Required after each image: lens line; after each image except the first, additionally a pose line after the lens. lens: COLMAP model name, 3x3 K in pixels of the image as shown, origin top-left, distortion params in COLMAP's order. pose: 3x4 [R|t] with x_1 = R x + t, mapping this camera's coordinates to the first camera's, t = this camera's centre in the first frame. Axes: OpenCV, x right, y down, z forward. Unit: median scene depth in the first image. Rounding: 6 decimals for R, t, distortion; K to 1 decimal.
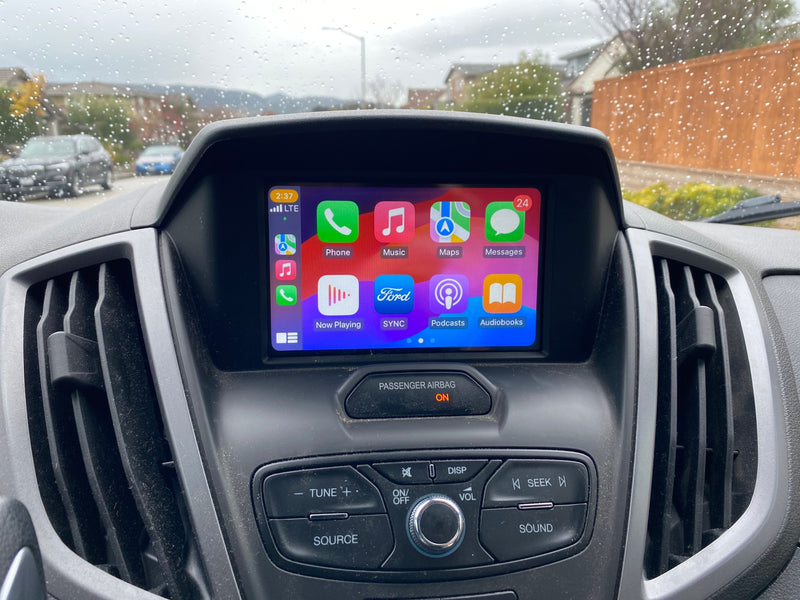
lens RADIAL K [[607.6, 0, 403.0], [0, 607.6, 294.8], [0, 0, 1]] dist [0.044863, -0.028197]
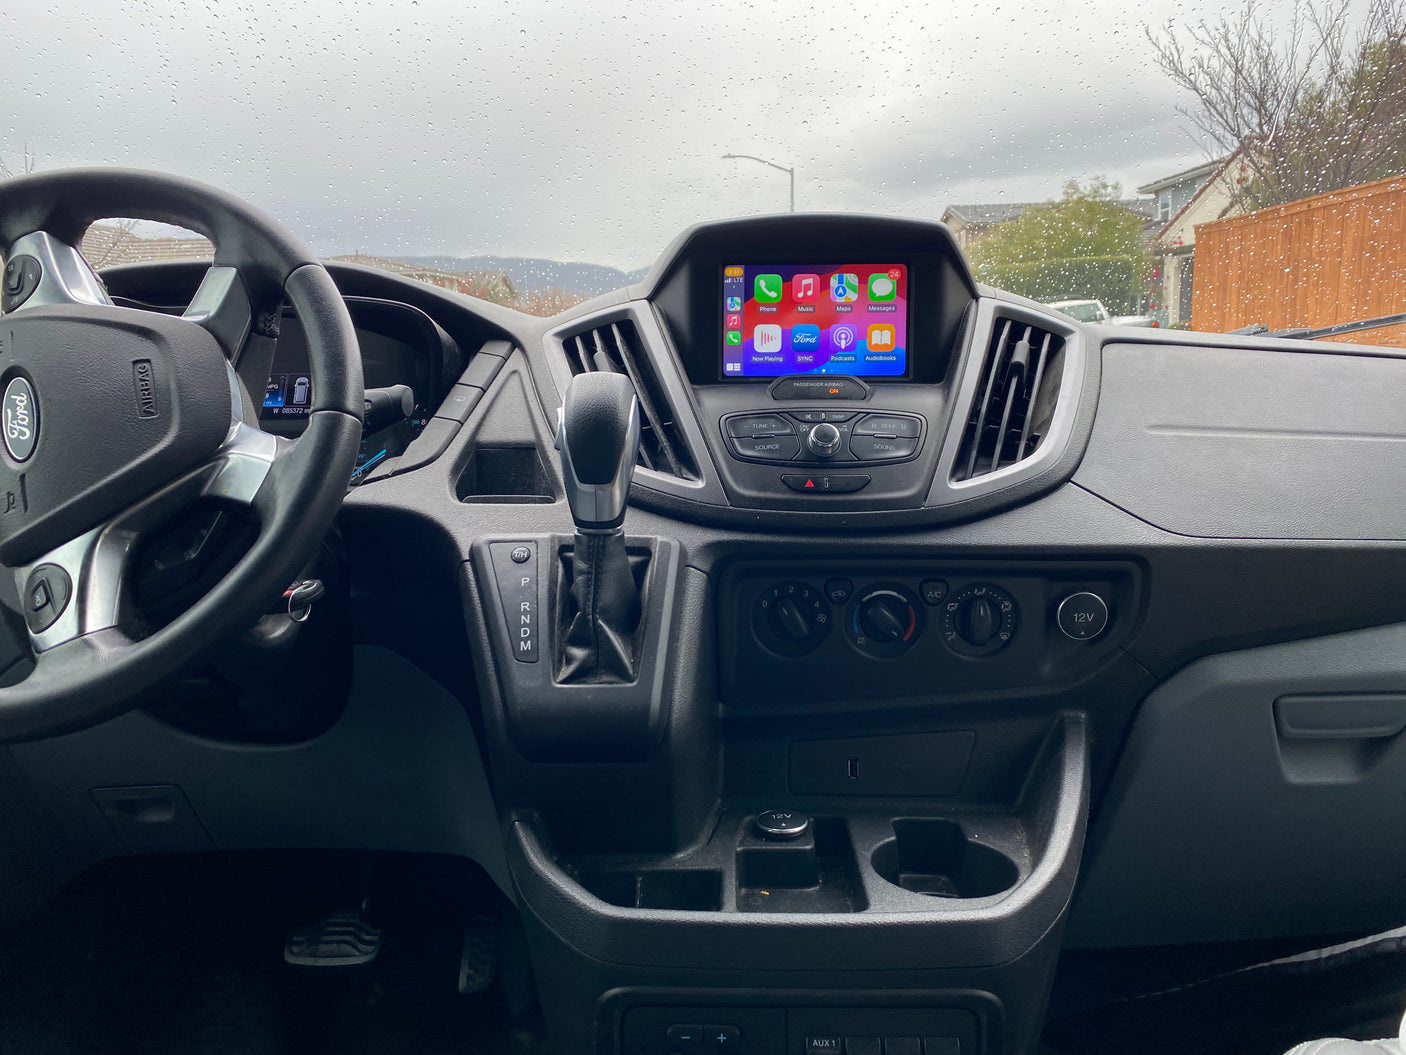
lens RADIAL K [[1067.8, 0, 705.0], [0, 1067.8, 533.5], [0, 0, 1]] dist [0.044863, -0.028197]
pose [[0.989657, 0.007342, -0.143265, 0.119972], [-0.017608, 0.997355, -0.070522, 0.662559], [0.142369, 0.072315, 0.987169, -1.568835]]
